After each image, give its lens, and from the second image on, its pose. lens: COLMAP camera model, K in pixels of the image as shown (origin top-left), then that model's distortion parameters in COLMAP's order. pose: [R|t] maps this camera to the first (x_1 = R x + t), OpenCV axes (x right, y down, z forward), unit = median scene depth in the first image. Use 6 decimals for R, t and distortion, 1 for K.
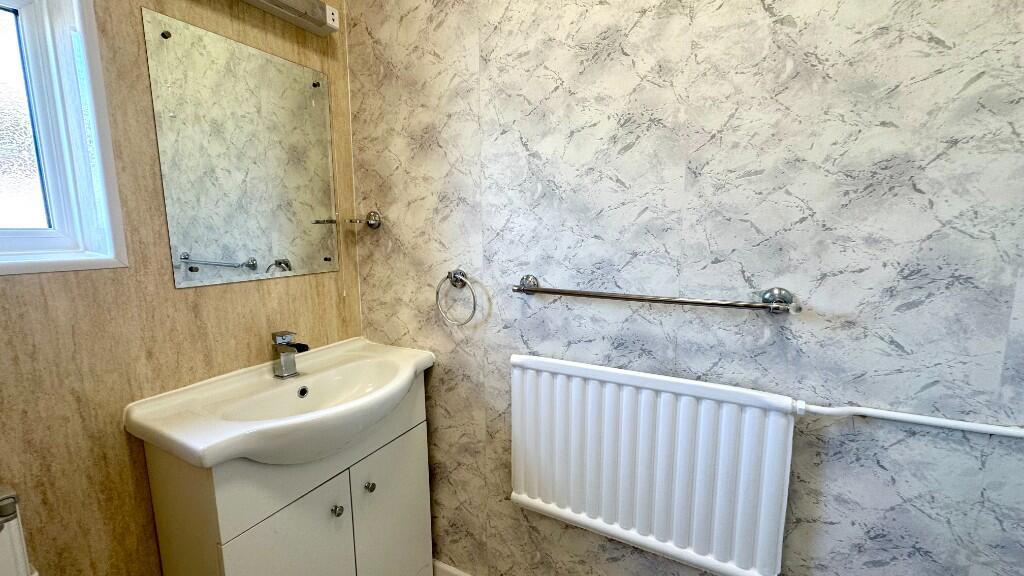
lens RADIAL K [[410.1, 0, 512.8], [0, 410.1, 287.5], [0, 0, 1]] dist [-0.001011, -0.000166]
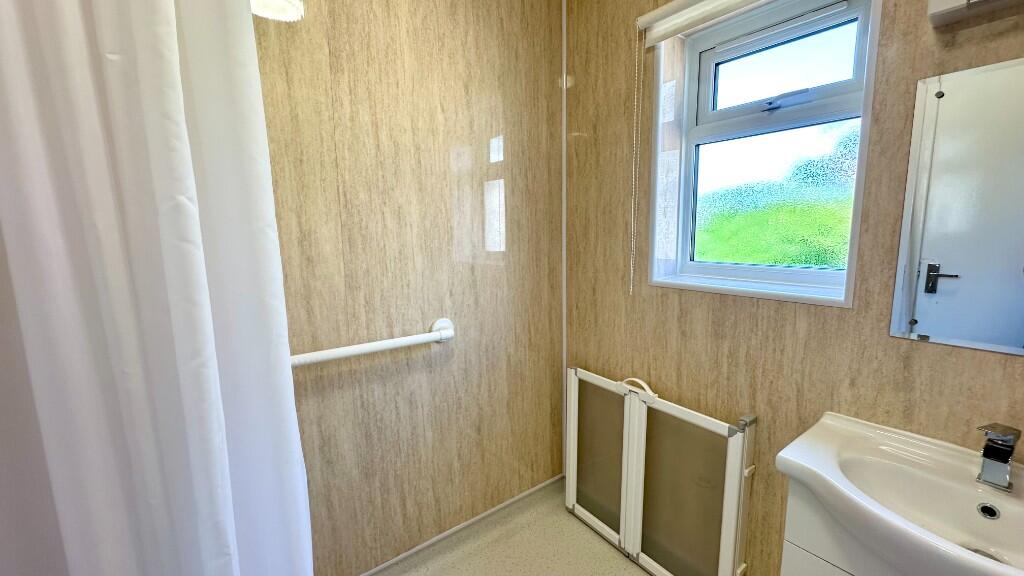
lens RADIAL K [[410.1, 0, 512.2], [0, 410.1, 286.3], [0, 0, 1]] dist [-0.001011, -0.000166]
pose [[-0.405112, 0.144153, -0.902831, 0.555246], [-0.110948, 0.972442, 0.205052, -0.244956], [0.907510, 0.183236, -0.377955, 0.505103]]
